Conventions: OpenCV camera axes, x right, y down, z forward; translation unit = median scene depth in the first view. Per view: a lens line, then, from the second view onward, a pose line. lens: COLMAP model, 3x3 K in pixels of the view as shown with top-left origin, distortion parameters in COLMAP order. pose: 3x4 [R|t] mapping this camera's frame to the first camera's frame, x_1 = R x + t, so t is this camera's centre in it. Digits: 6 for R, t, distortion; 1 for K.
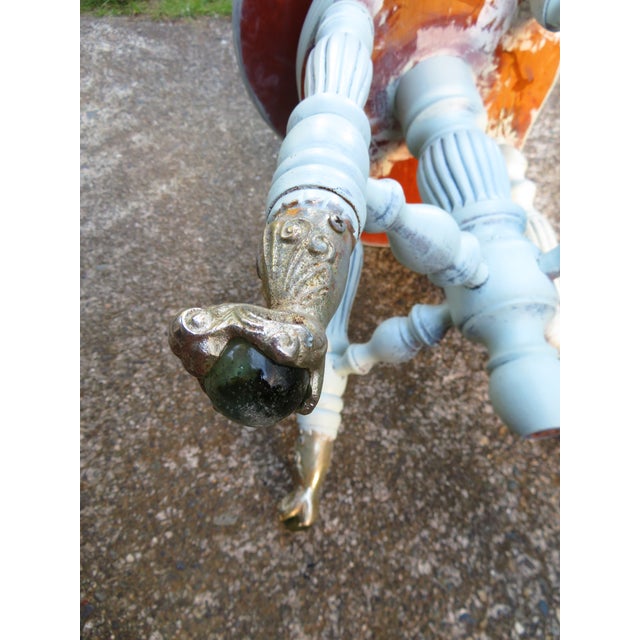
lens RADIAL K [[457.1, 0, 316.2], [0, 457.1, 315.4], [0, 0, 1]] dist [-0.002946, 0.017363]
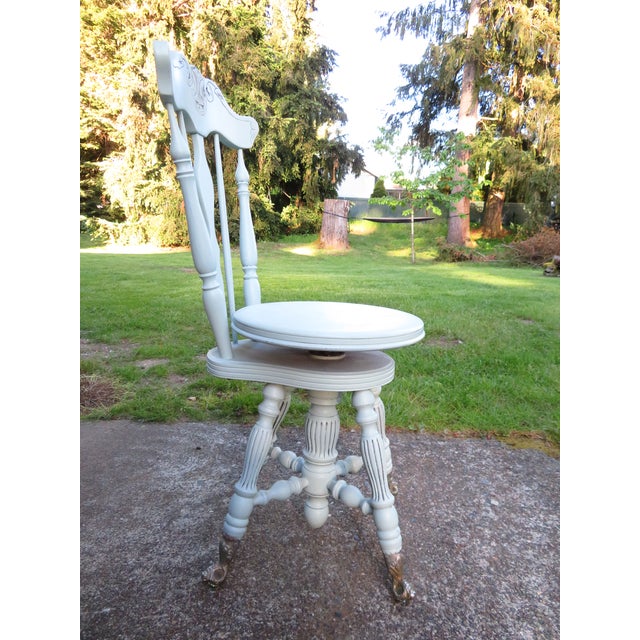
lens RADIAL K [[457.1, 0, 316.3], [0, 457.1, 319.1], [0, 0, 1]] dist [-0.002946, 0.017363]
pose [[0.986306, 0.011454, -0.164525, 0.155065], [-0.125261, 0.700950, -0.702125, 0.252956], [0.107281, 0.713119, 0.692786, -0.500053]]
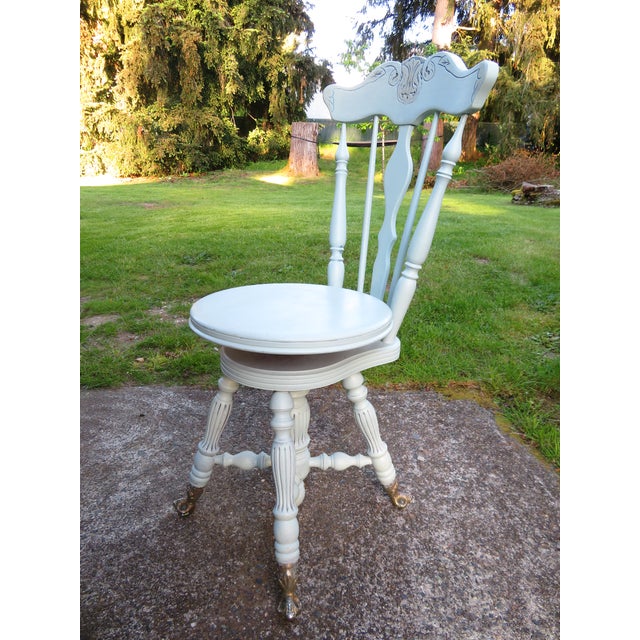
lens RADIAL K [[457.1, 0, 316.1], [0, 457.1, 318.4], [0, 0, 1]] dist [-0.002946, 0.017363]
pose [[0.993670, 0.004658, -0.112246, 0.364717], [-0.070336, 0.804882, -0.589252, 0.071128], [0.087599, 0.593417, 0.800114, -0.606591]]
